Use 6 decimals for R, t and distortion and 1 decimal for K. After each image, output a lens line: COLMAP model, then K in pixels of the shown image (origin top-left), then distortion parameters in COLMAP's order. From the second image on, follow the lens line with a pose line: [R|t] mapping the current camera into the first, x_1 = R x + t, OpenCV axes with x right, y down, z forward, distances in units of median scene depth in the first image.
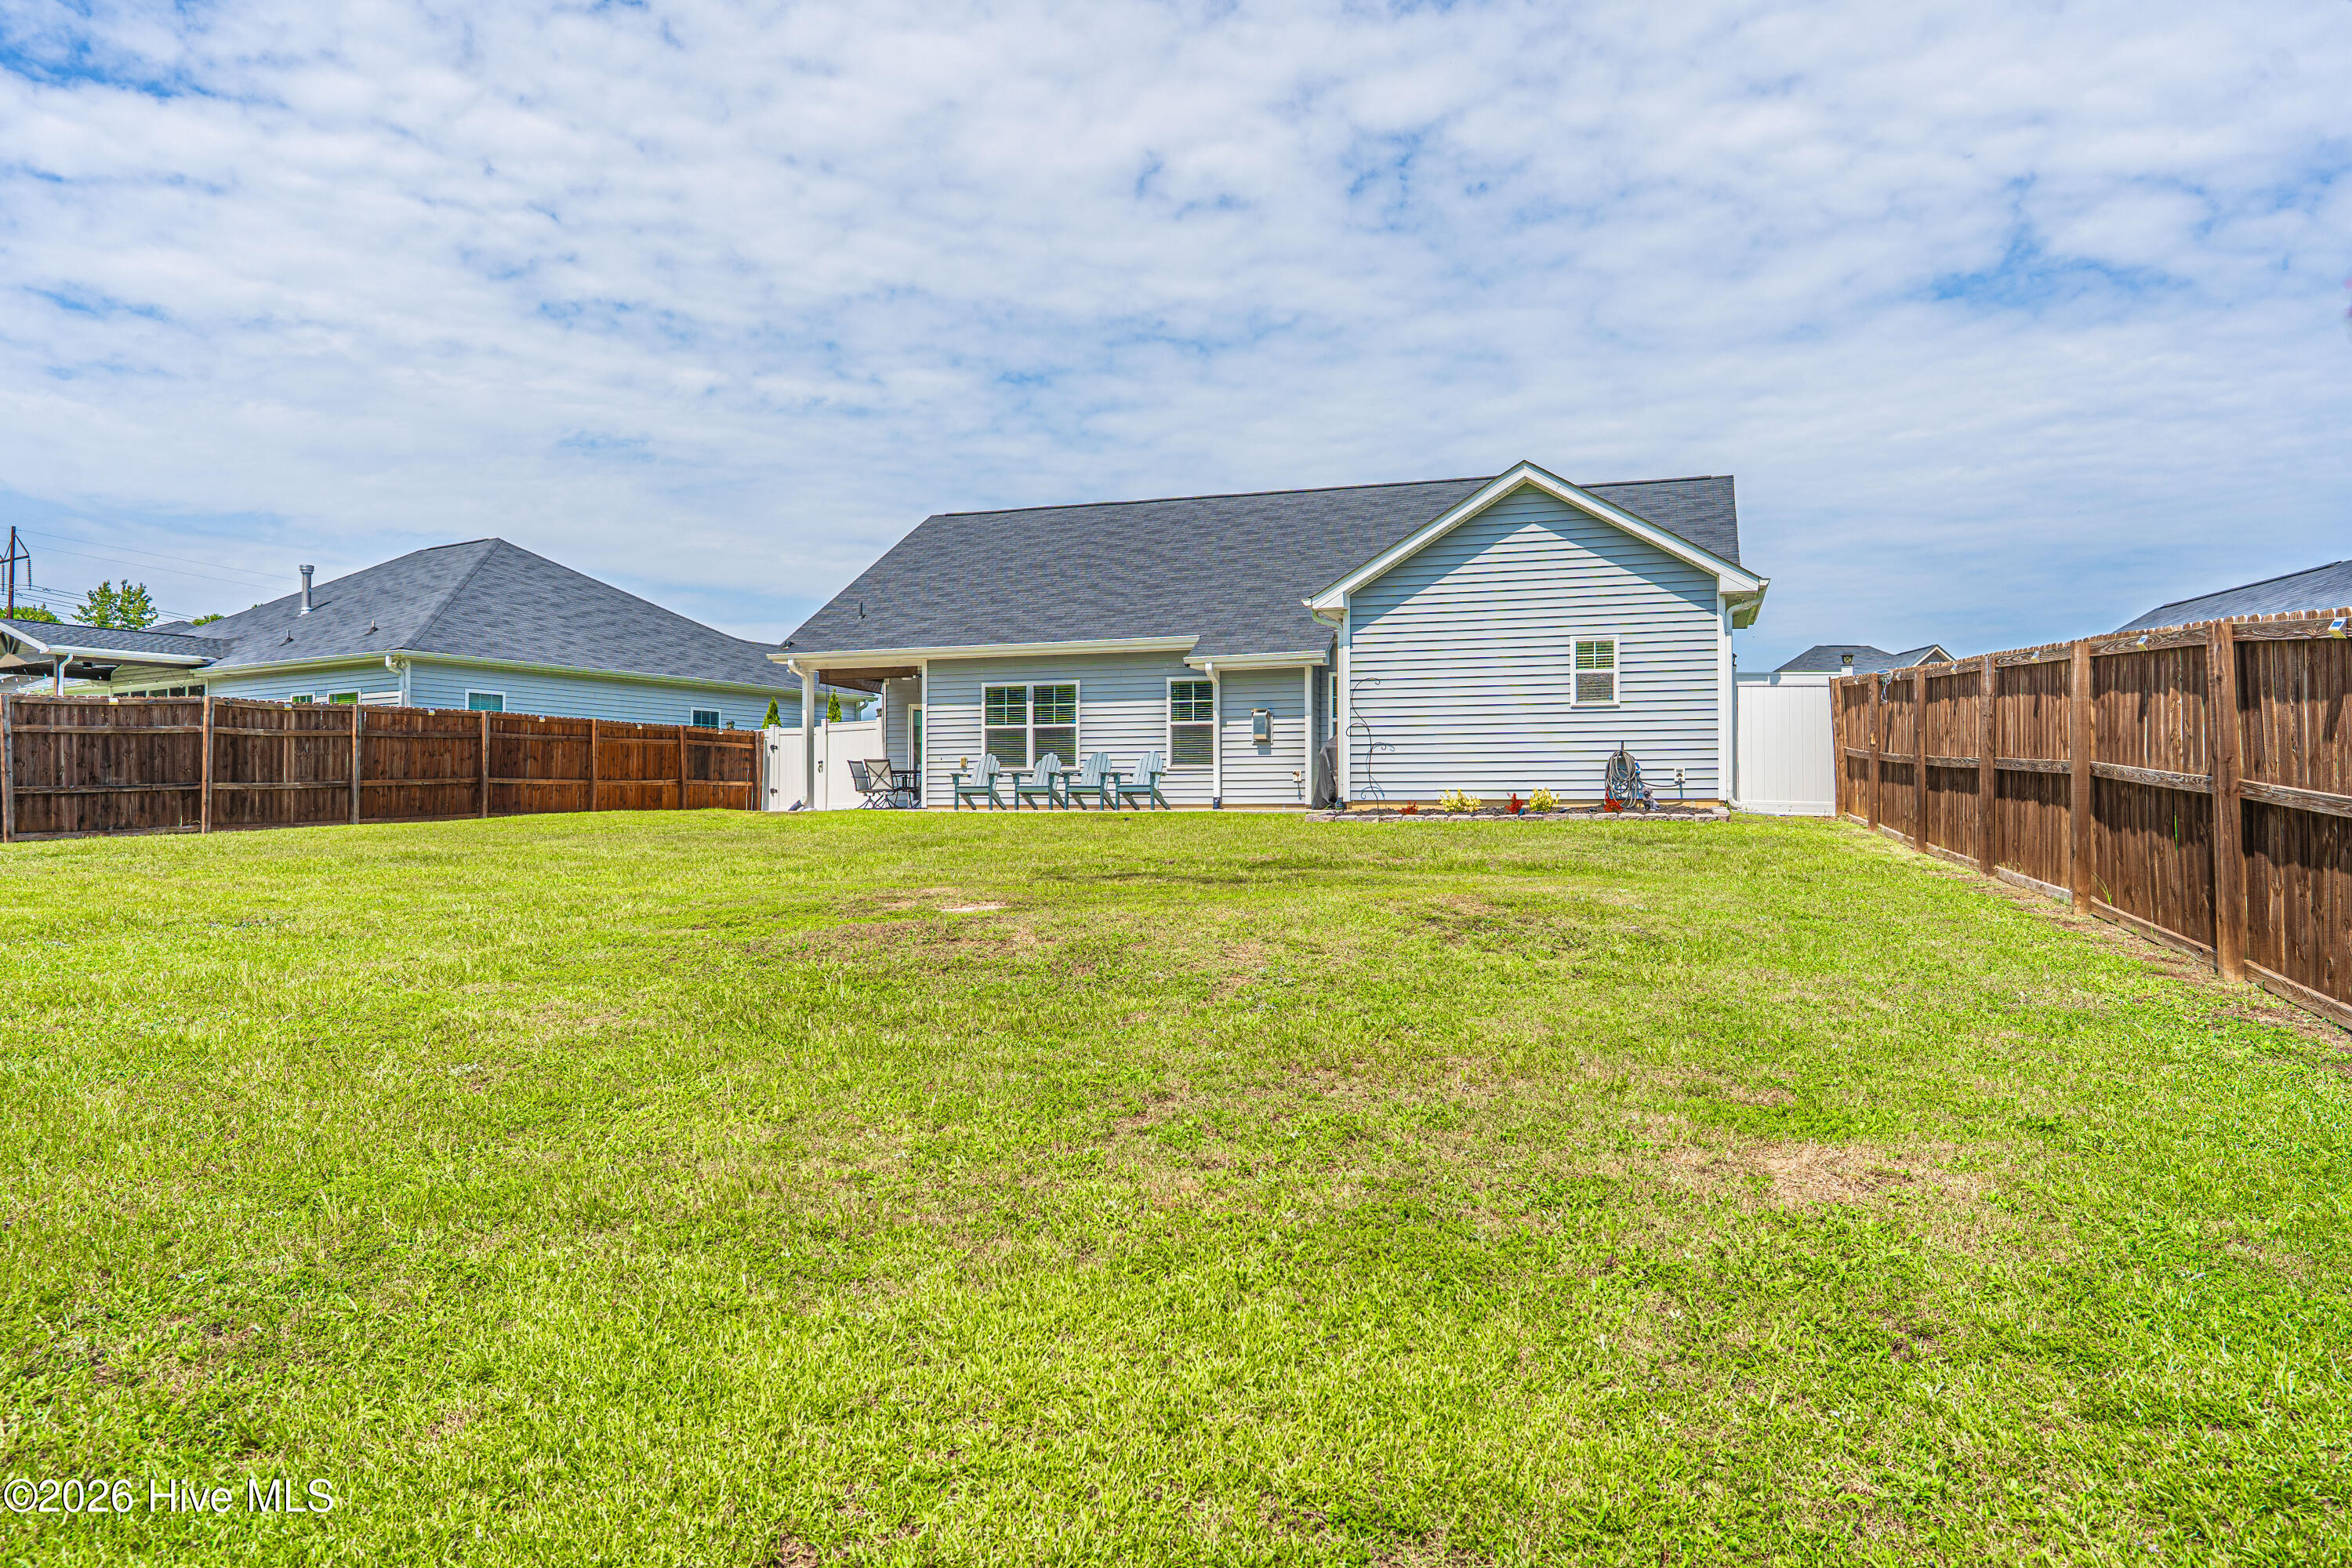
lens RADIAL K [[1573.3, 0, 1176.0], [0, 1573.3, 784.0], [0, 0, 1]] dist [0.001995, -0.003785]
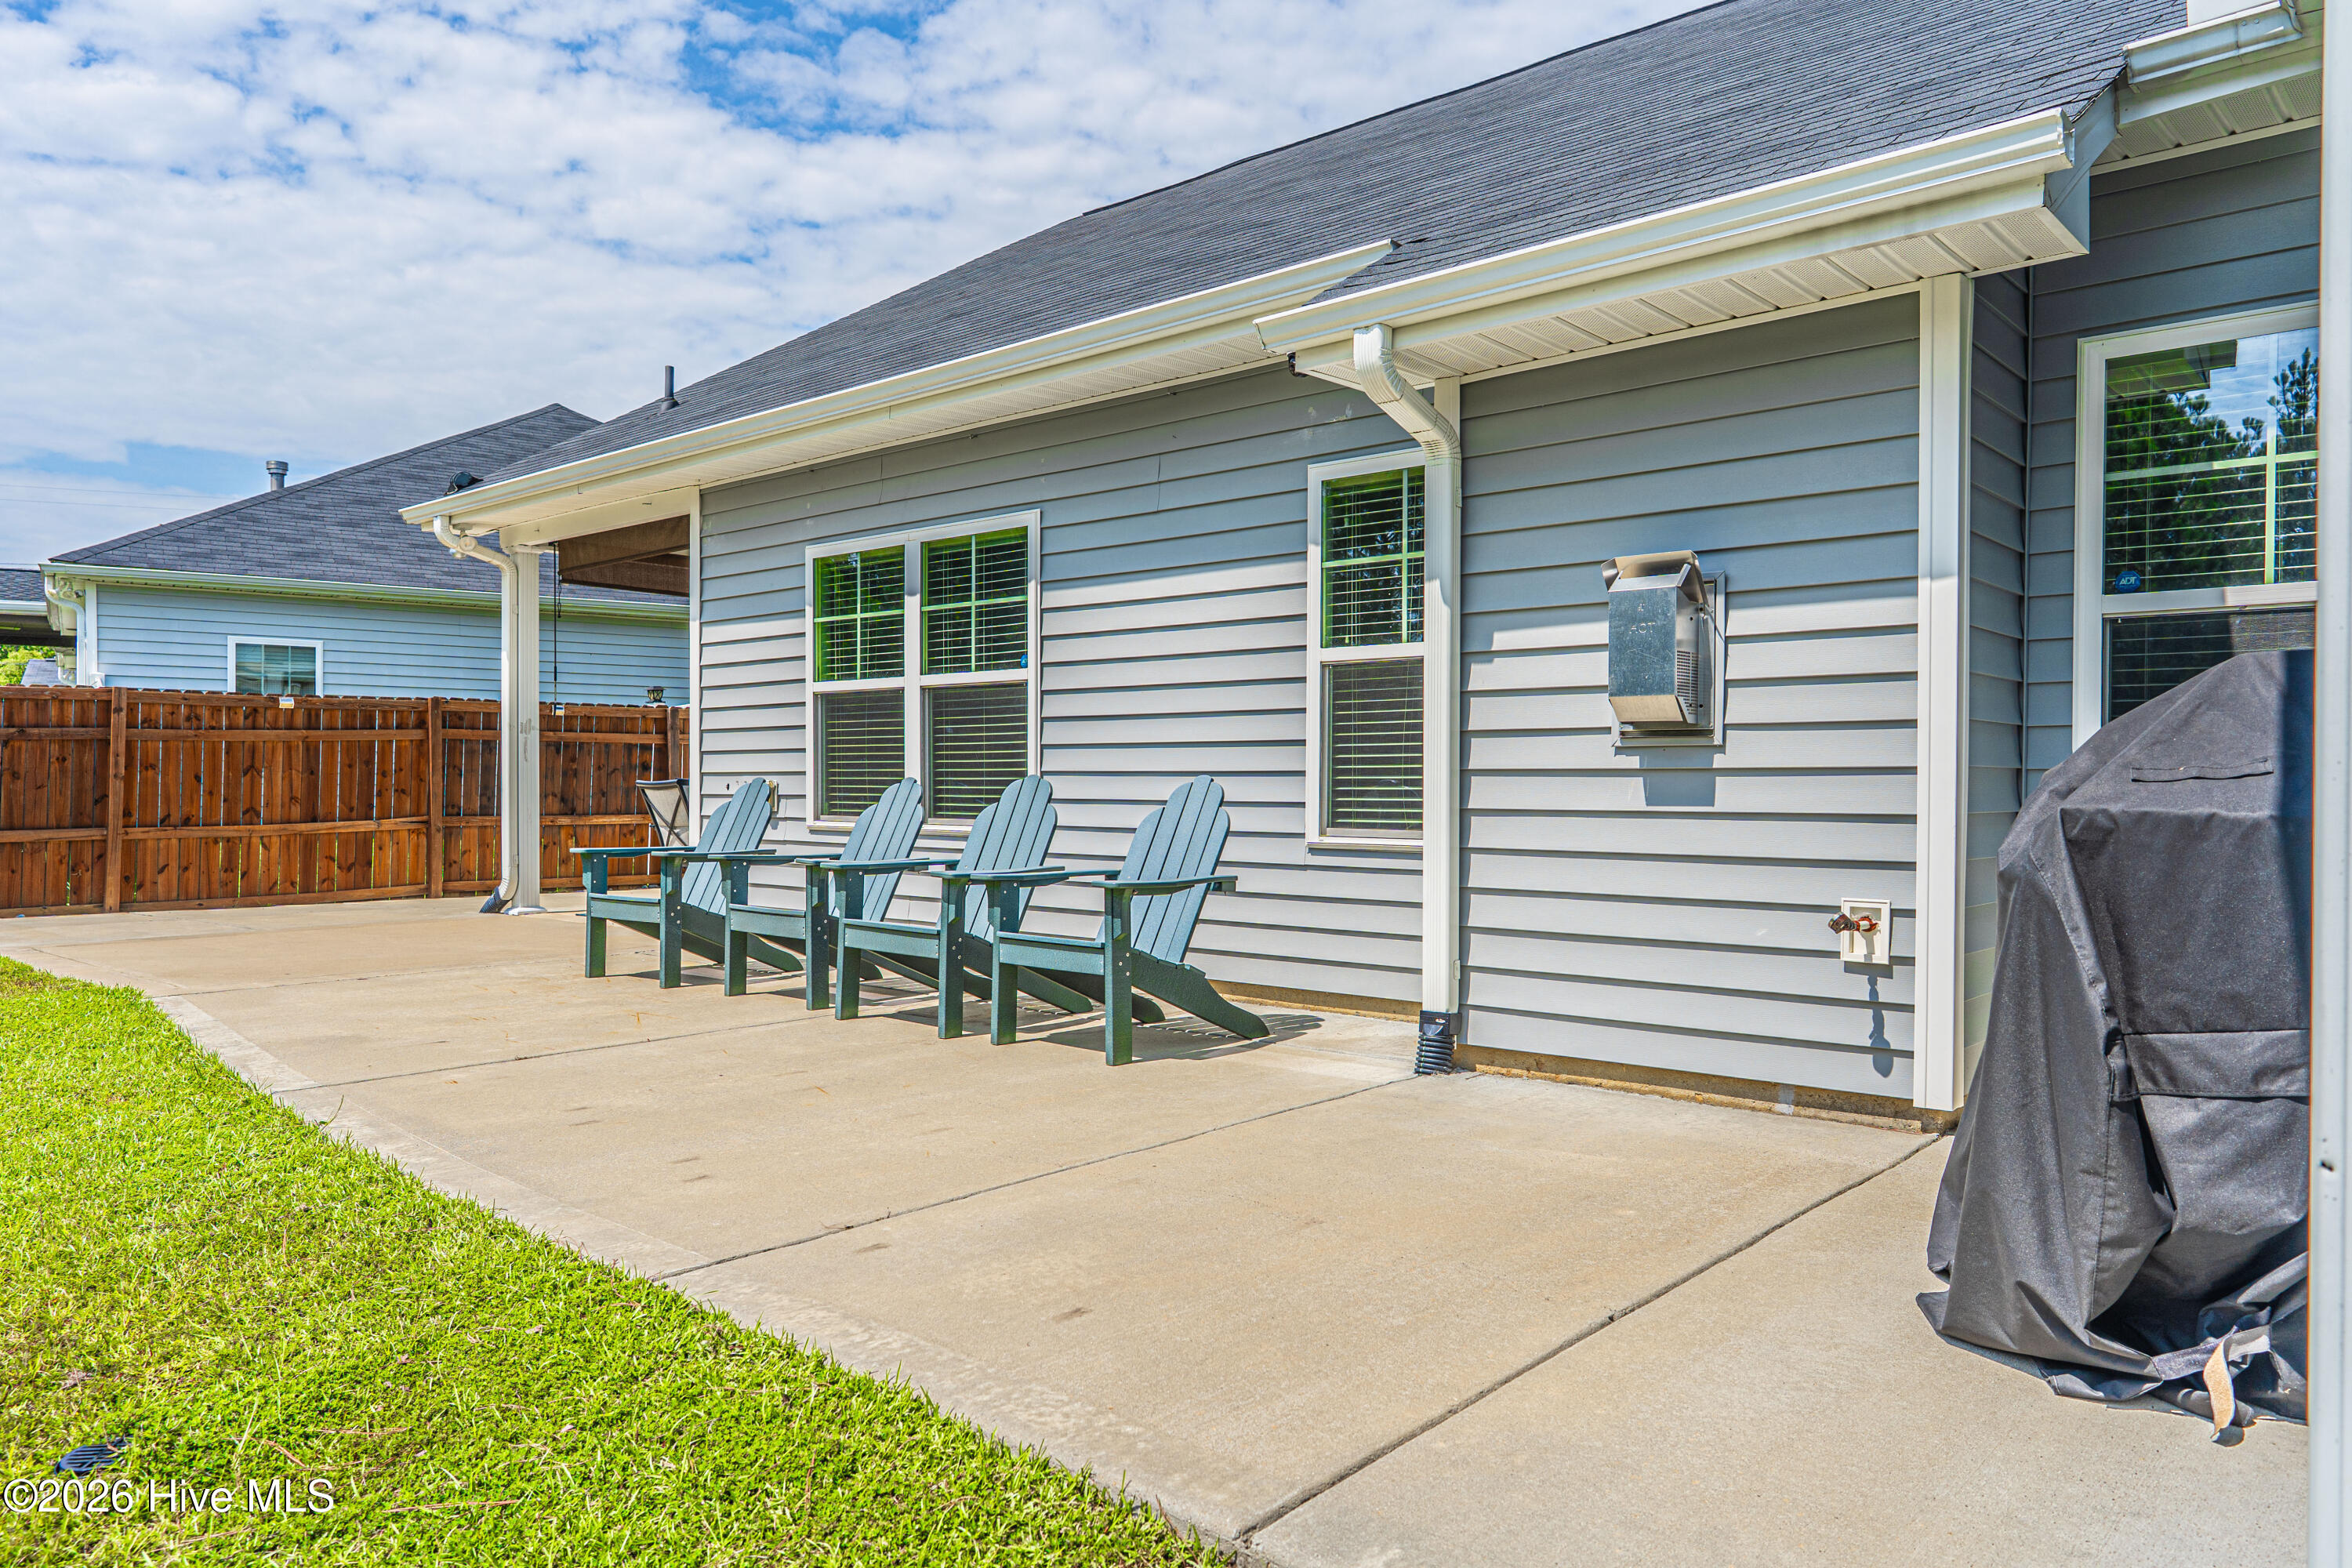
lens RADIAL K [[1643.6, 0, 1120.6], [0, 1643.6, 794.6], [0, 0, 1]] dist [0.029348, -0.000634]
pose [[0.905739, 0.008220, -0.423755, 0.078250], [0.002114, 0.999712, 0.023910, -0.024270], [0.423830, -0.022552, 0.905461, 0.784111]]
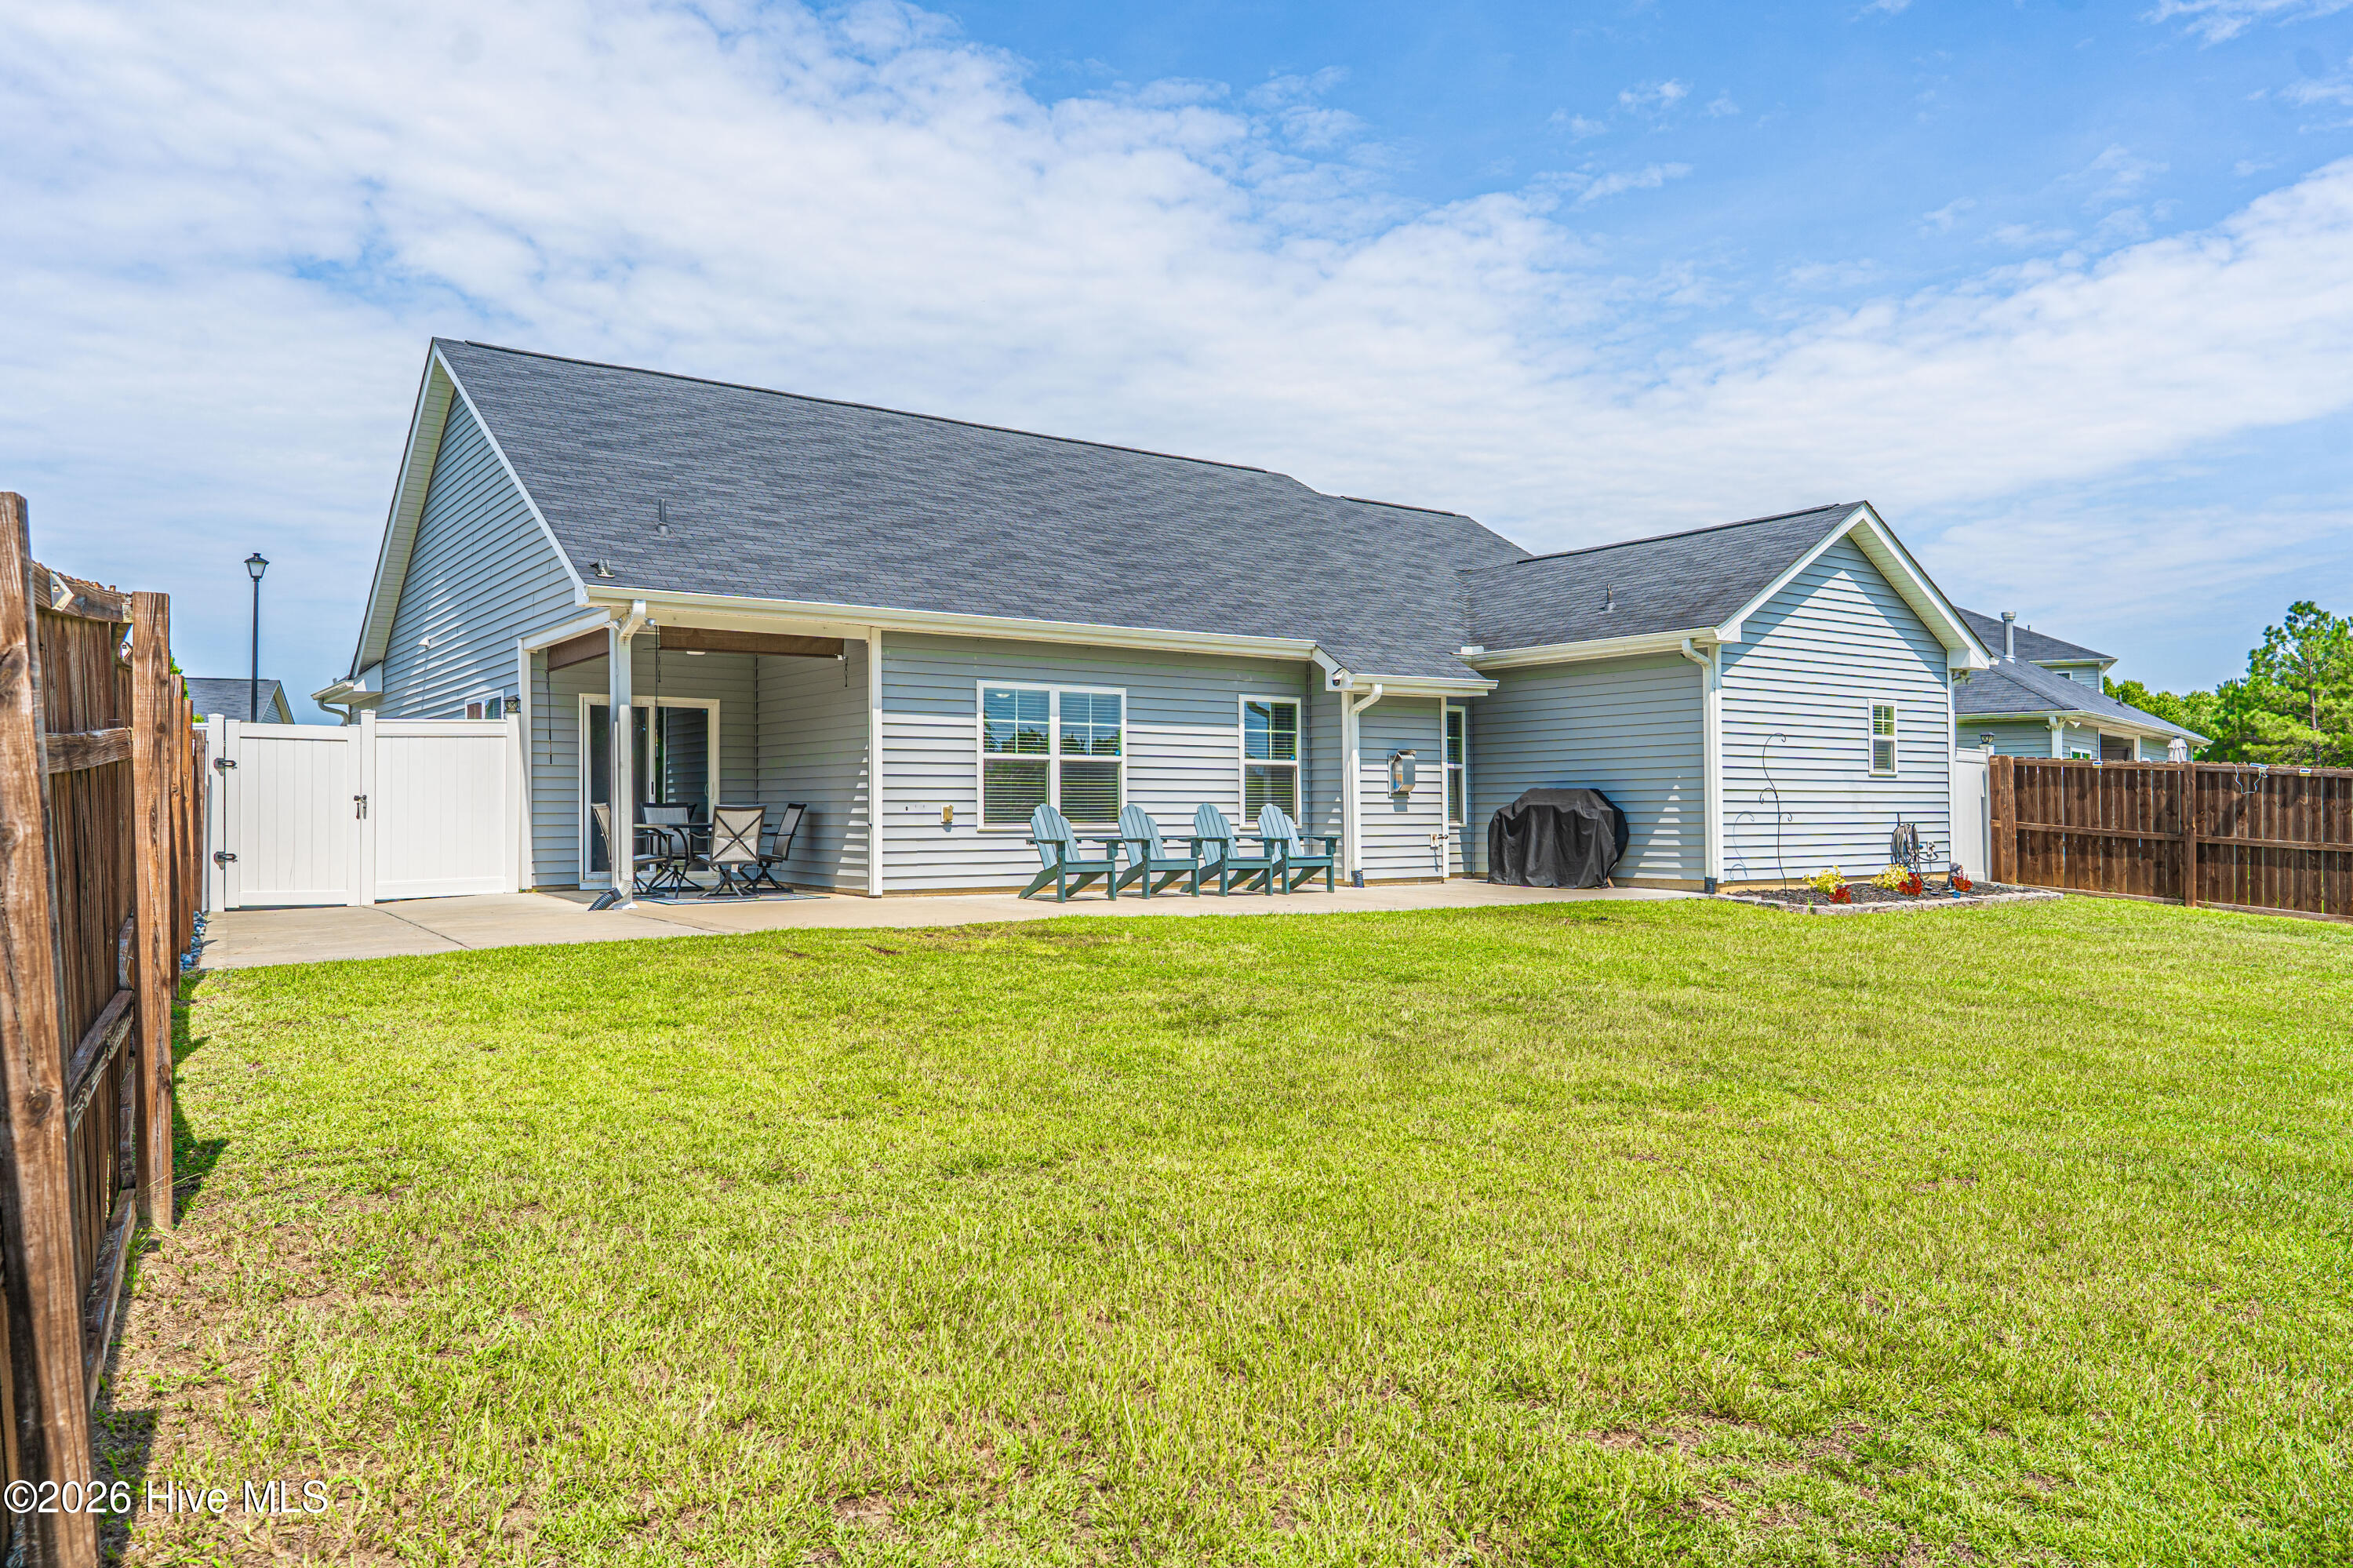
lens RADIAL K [[1574.0, 0, 1176.5], [0, 1574.0, 784.0], [0, 0, 1]] dist [0.001995, -0.003785]
pose [[0.585331, 0.014628, 0.810663, -0.599189], [-0.018240, 0.999822, -0.004871, -0.025733], [-0.810590, -0.011936, 0.585493, 0.640736]]
